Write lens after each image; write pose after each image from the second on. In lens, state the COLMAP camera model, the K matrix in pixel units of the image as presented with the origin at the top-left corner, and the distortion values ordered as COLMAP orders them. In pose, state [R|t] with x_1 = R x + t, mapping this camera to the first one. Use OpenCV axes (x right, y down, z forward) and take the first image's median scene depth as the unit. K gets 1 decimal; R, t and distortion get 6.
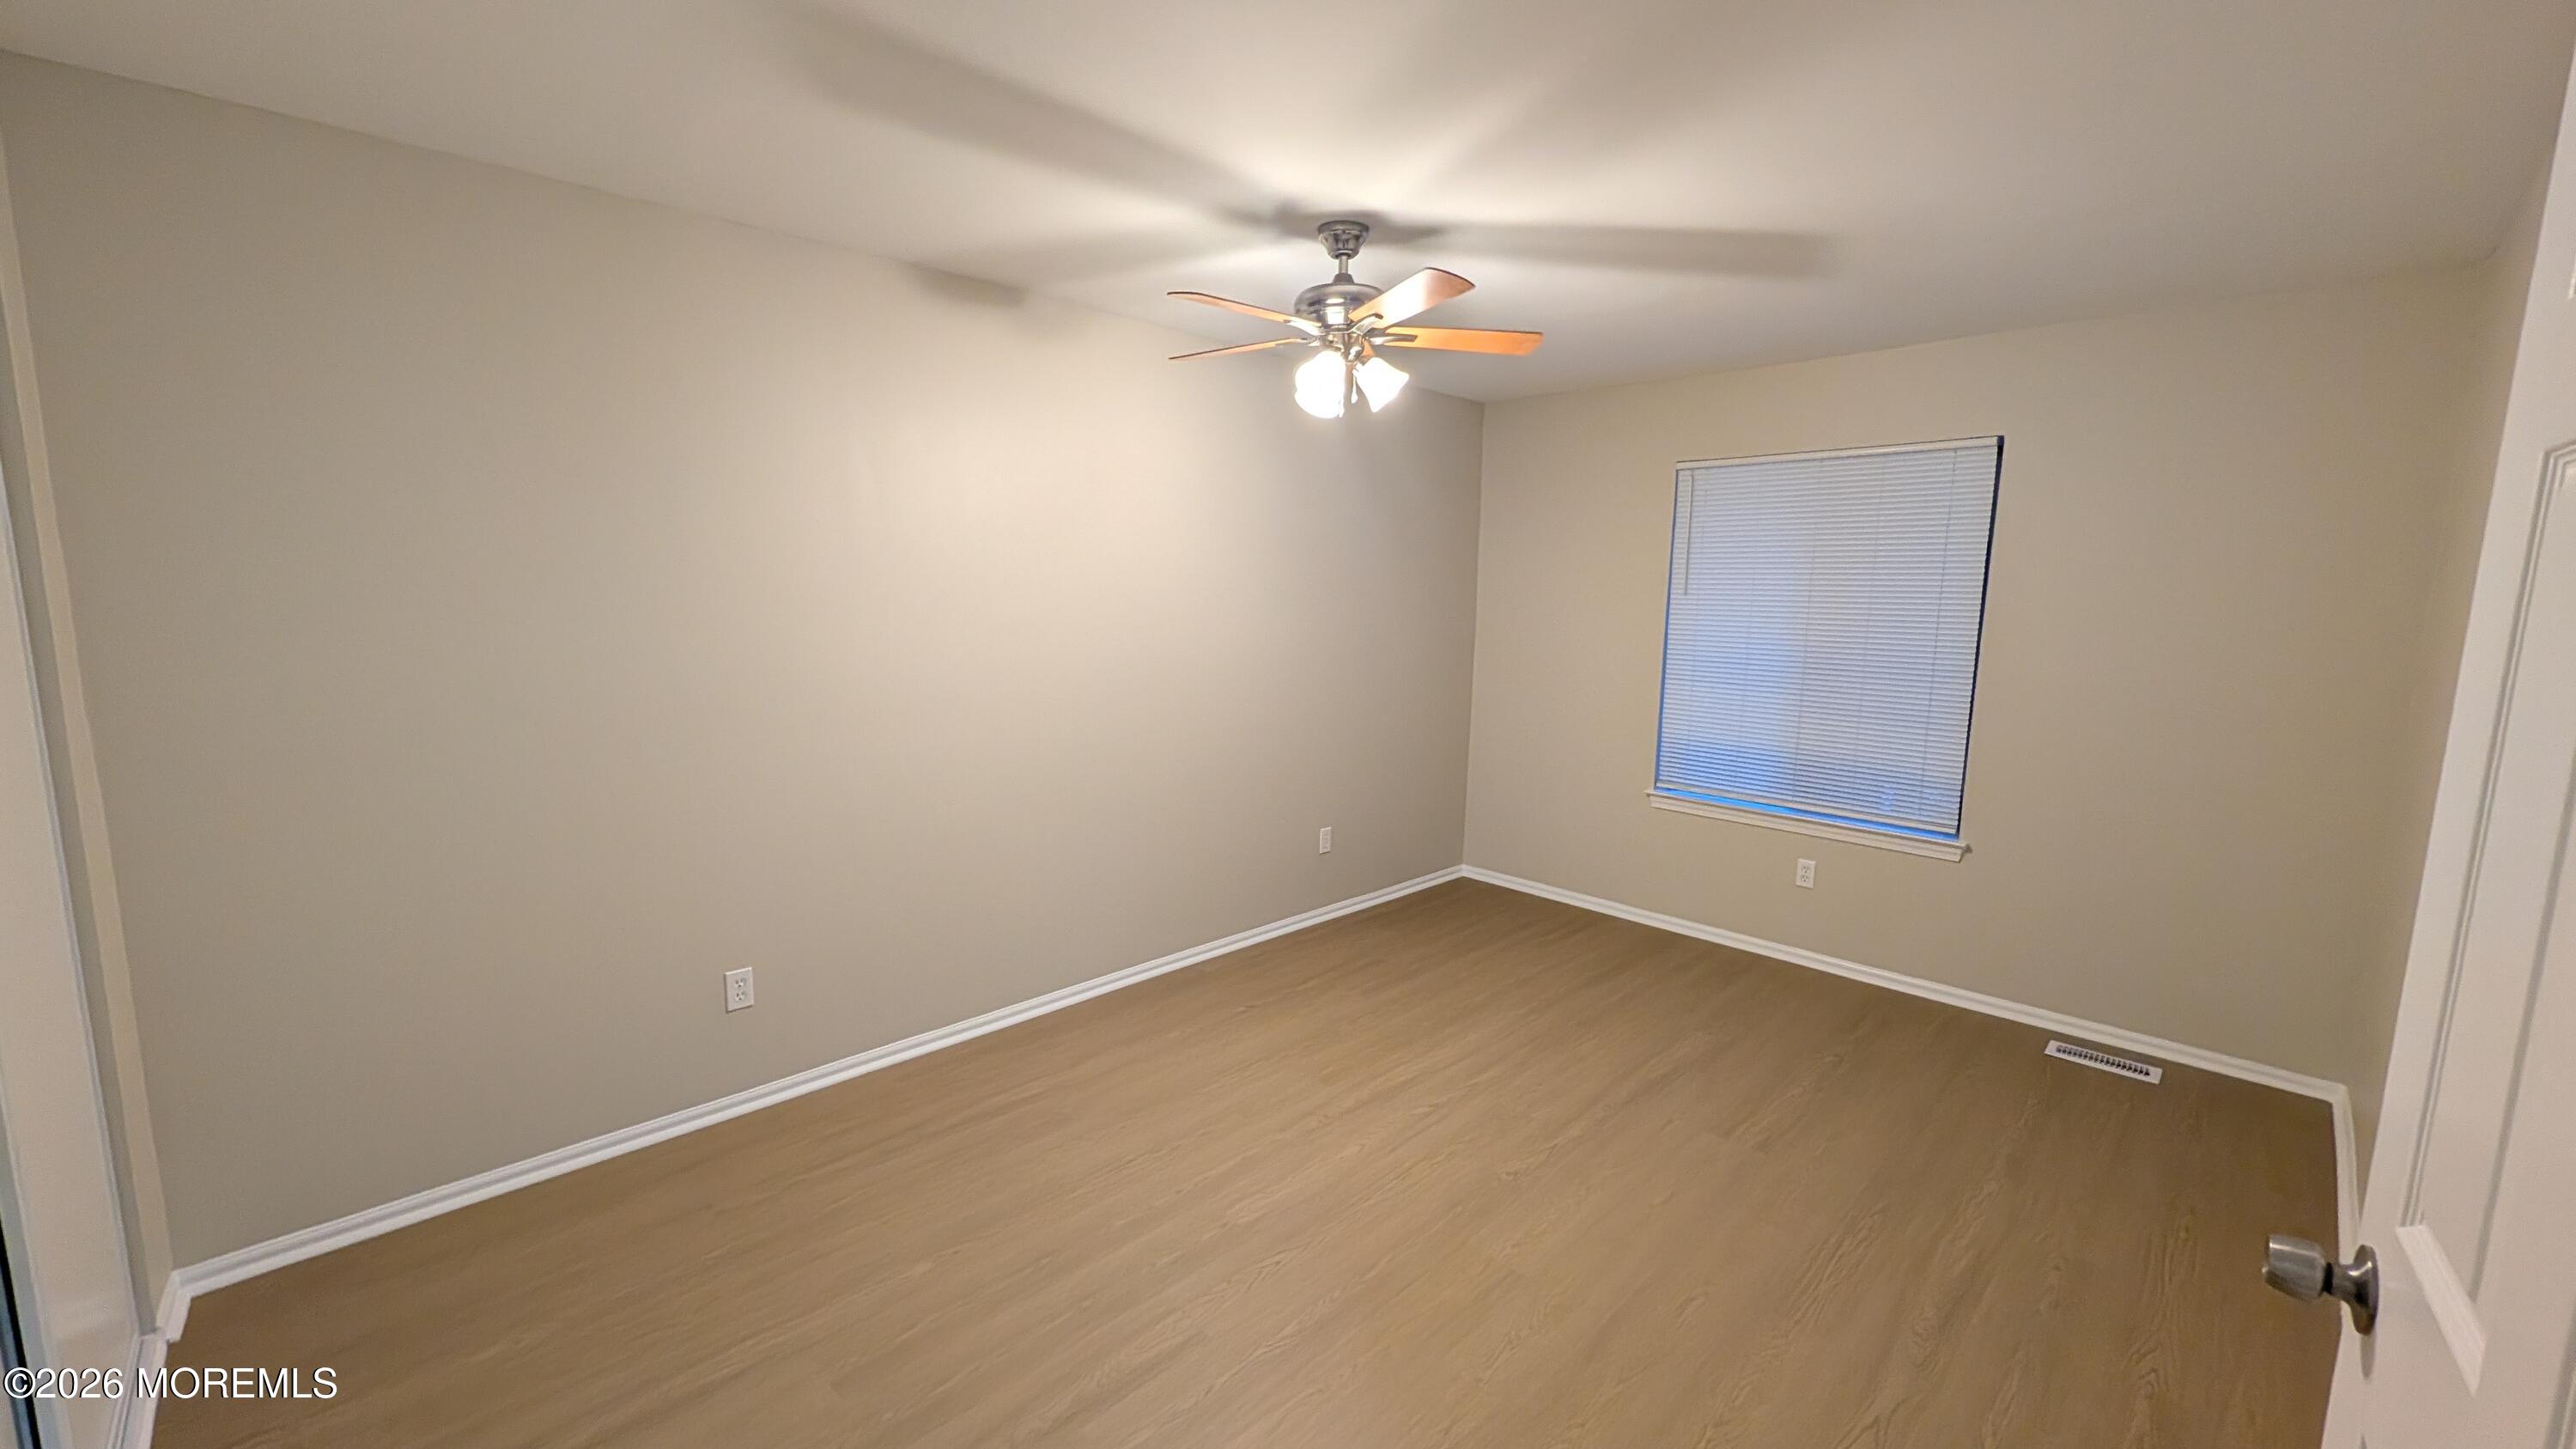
lens RADIAL K [[978.3, 0, 1284.0], [0, 978.3, 731.2], [0, 0, 1]] dist [-0.001302, -0.000075]
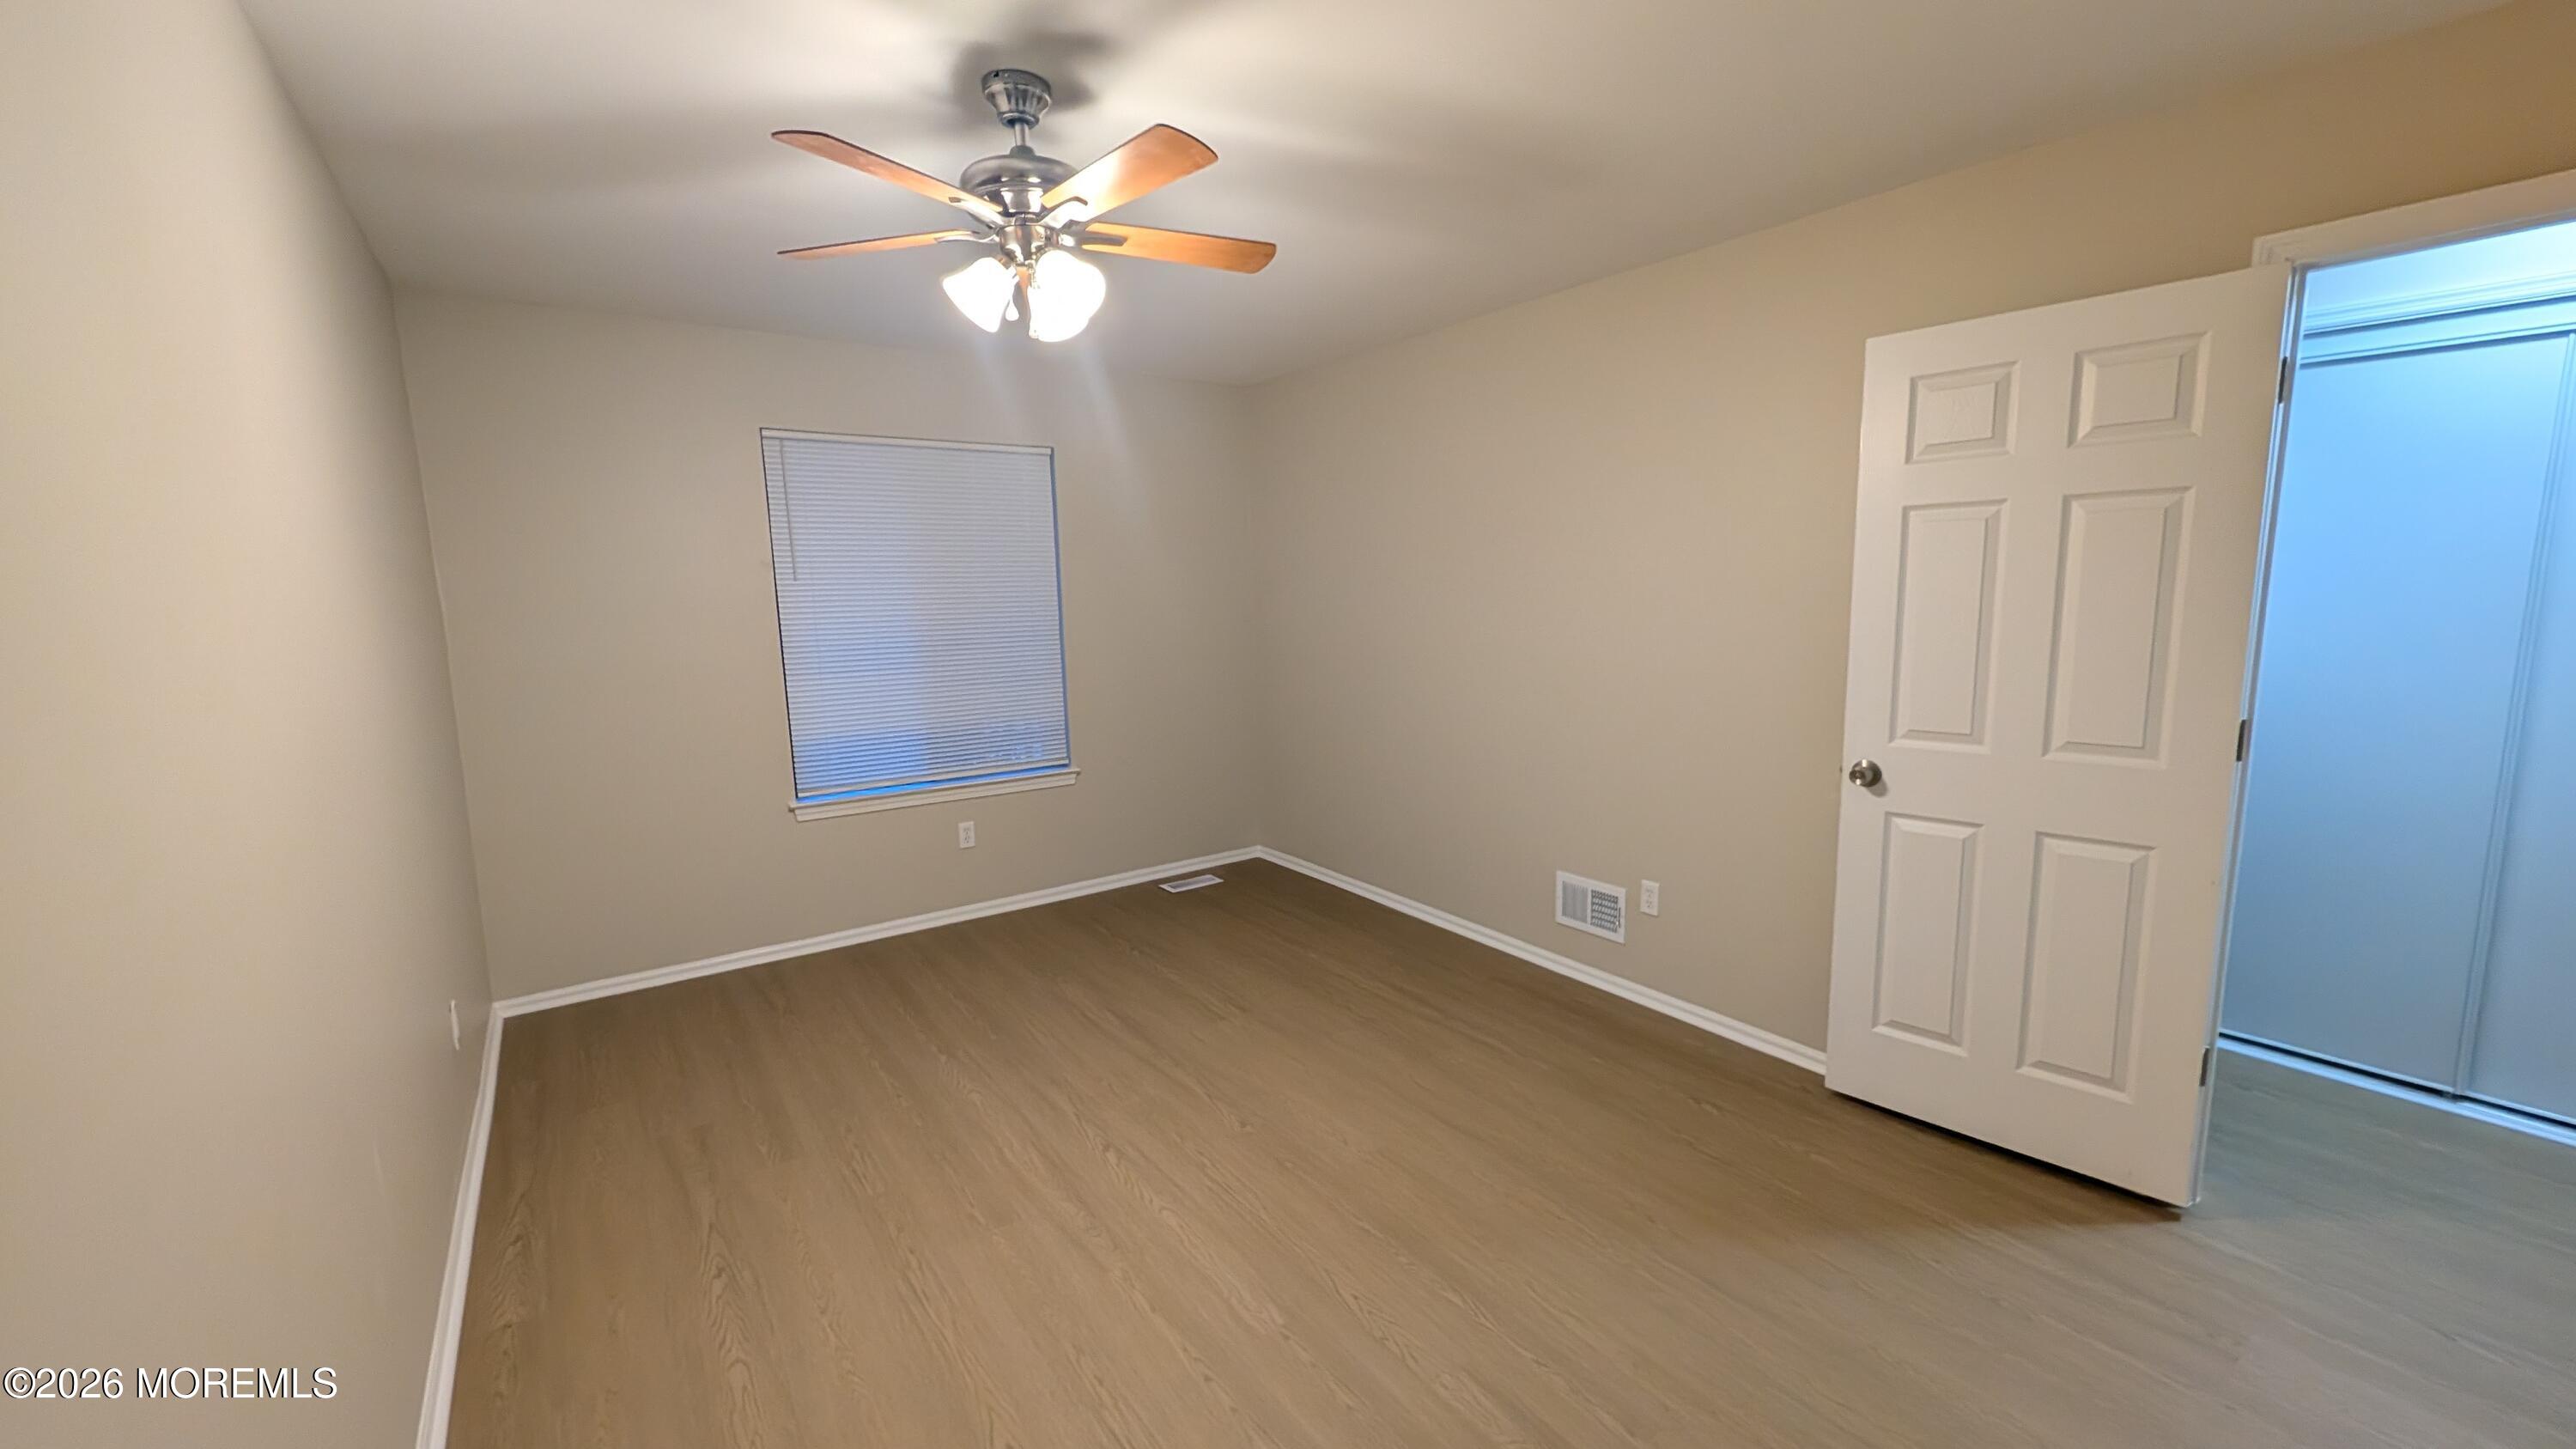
lens RADIAL K [[966.5, 0, 1282.6], [0, 966.5, 750.3], [0, 0, 1]] dist [0.000624, 0.000022]
pose [[0.170251, -0.192804, 0.966355, -0.552151], [0.161672, 0.972848, 0.165616, -0.086930], [-0.972048, 0.128037, 0.196799, 0.559905]]
